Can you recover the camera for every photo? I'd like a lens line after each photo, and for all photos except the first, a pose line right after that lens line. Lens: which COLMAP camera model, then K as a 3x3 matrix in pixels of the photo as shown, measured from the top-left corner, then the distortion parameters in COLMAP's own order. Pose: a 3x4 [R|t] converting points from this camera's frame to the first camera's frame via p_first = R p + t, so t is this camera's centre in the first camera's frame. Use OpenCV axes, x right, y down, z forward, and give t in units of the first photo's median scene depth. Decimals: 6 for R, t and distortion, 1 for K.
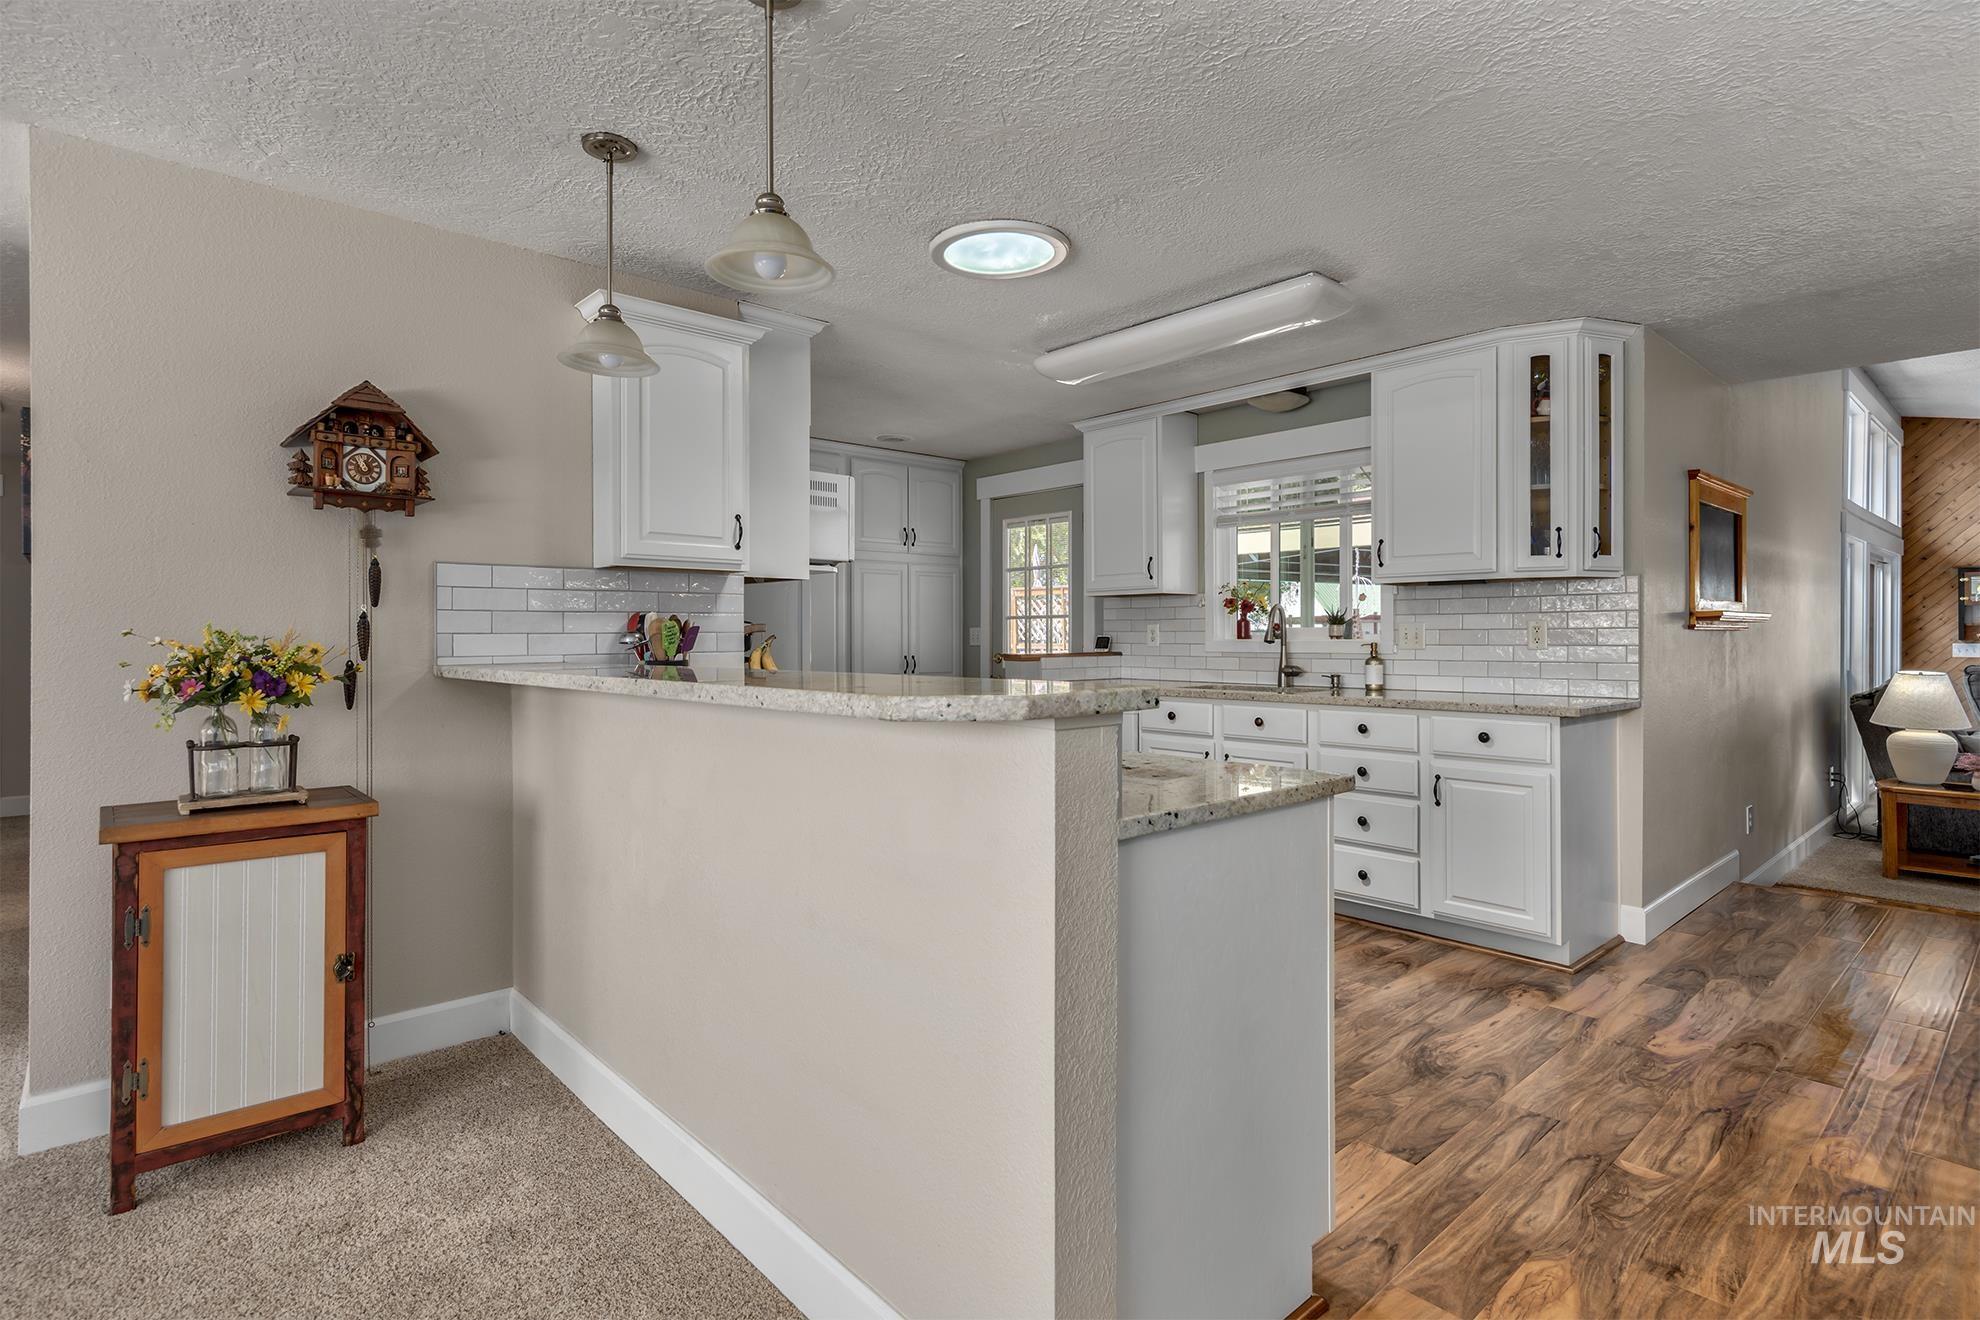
lens RADIAL K [[974.6, 0, 990.0], [0, 974.6, 660.0], [0, 0, 1]] dist [0.001090, 0.000025]
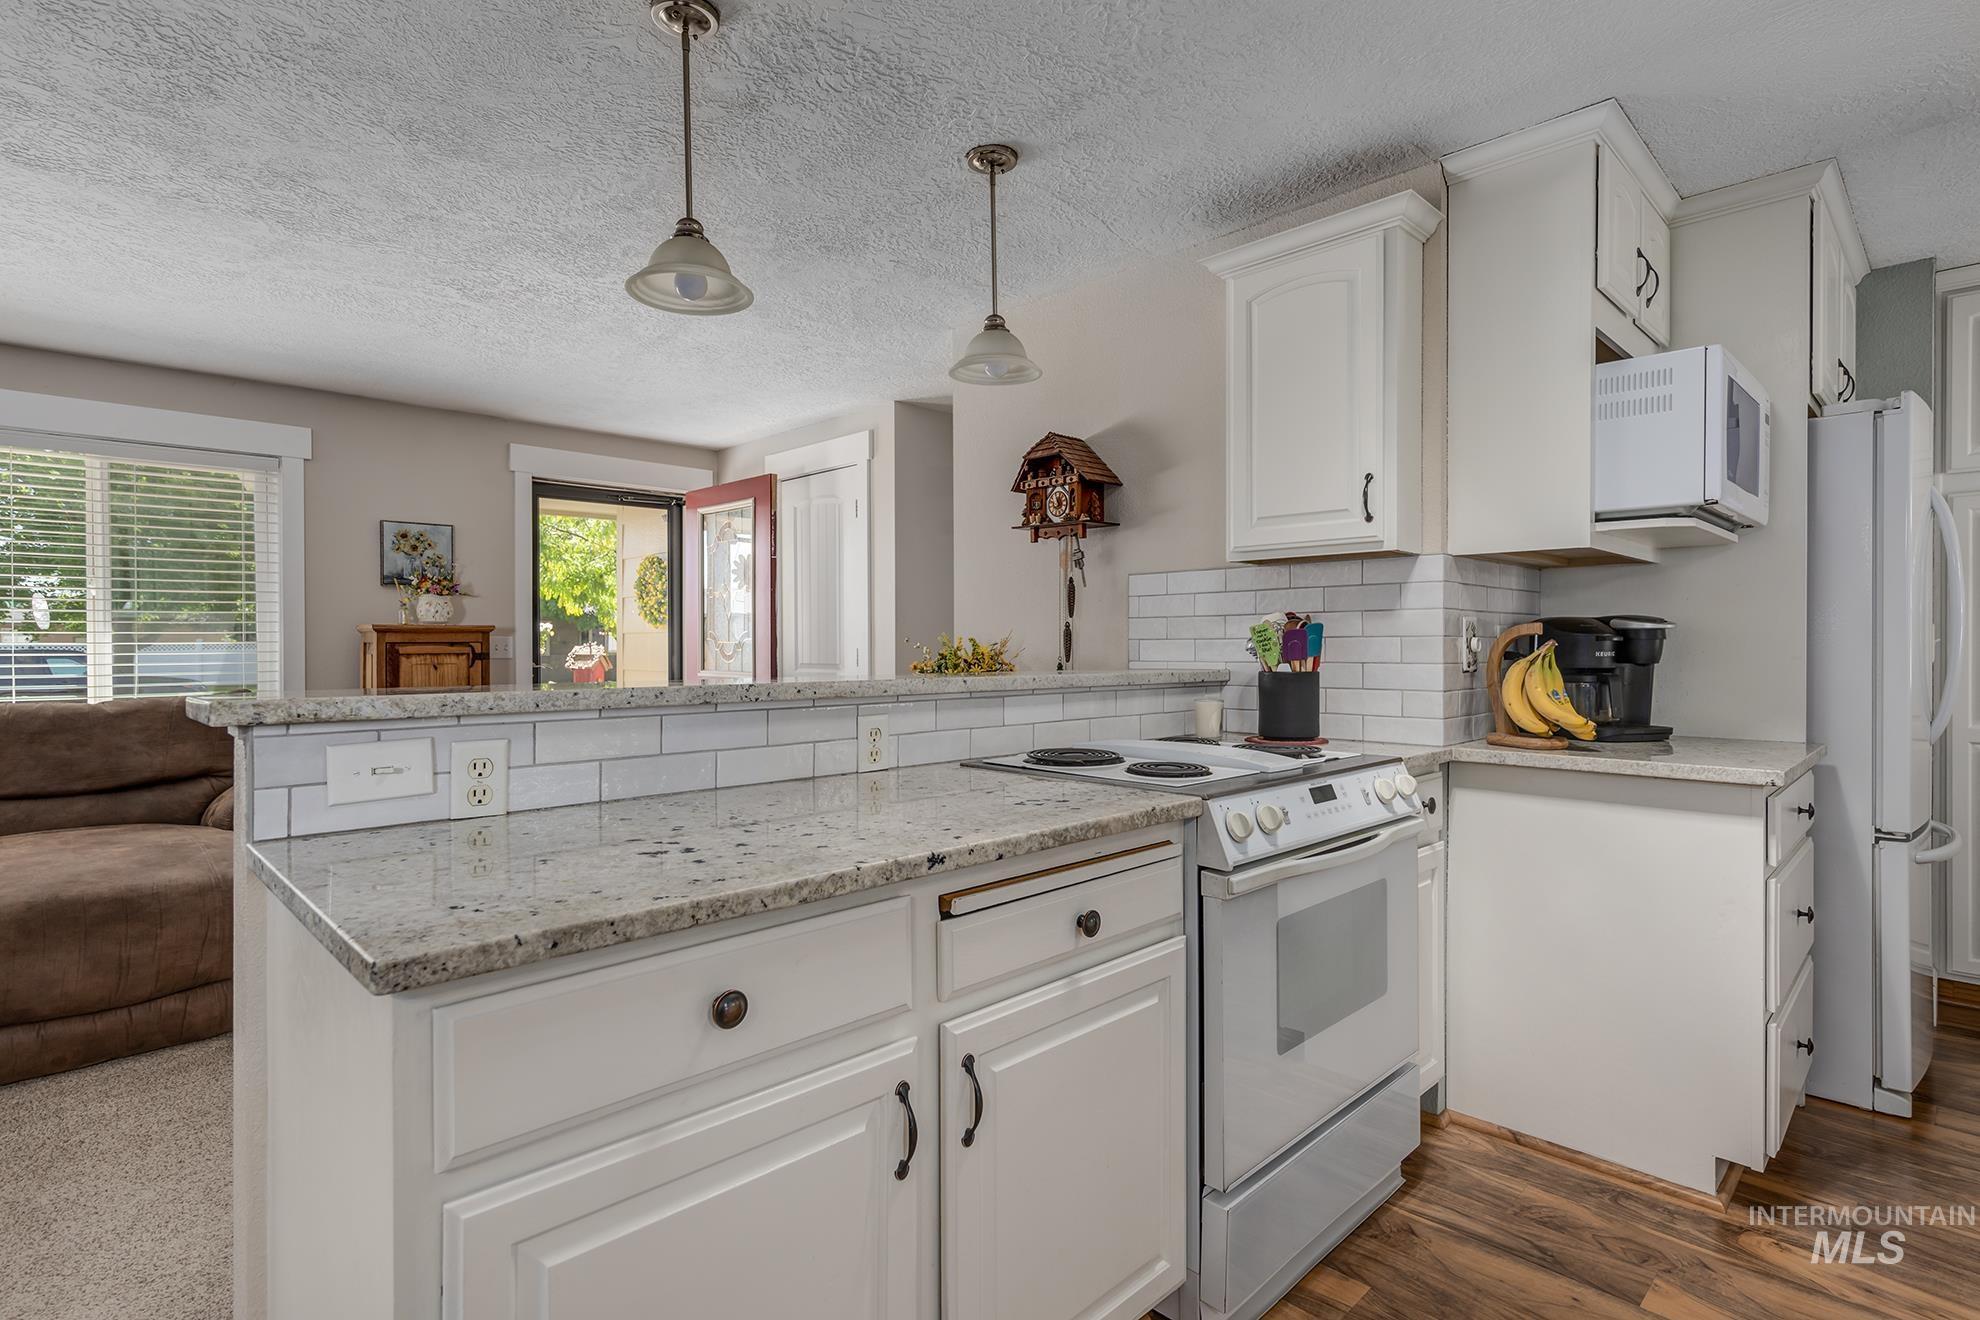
lens RADIAL K [[974.6, 0, 990.0], [0, 974.6, 660.0], [0, 0, 1]] dist [0.001090, 0.000025]
pose [[0.040969, 0.021047, -0.998939, 0.522687], [-0.021238, 0.999571, 0.020189, -0.022441], [0.998935, 0.020388, 0.041399, 0.794677]]
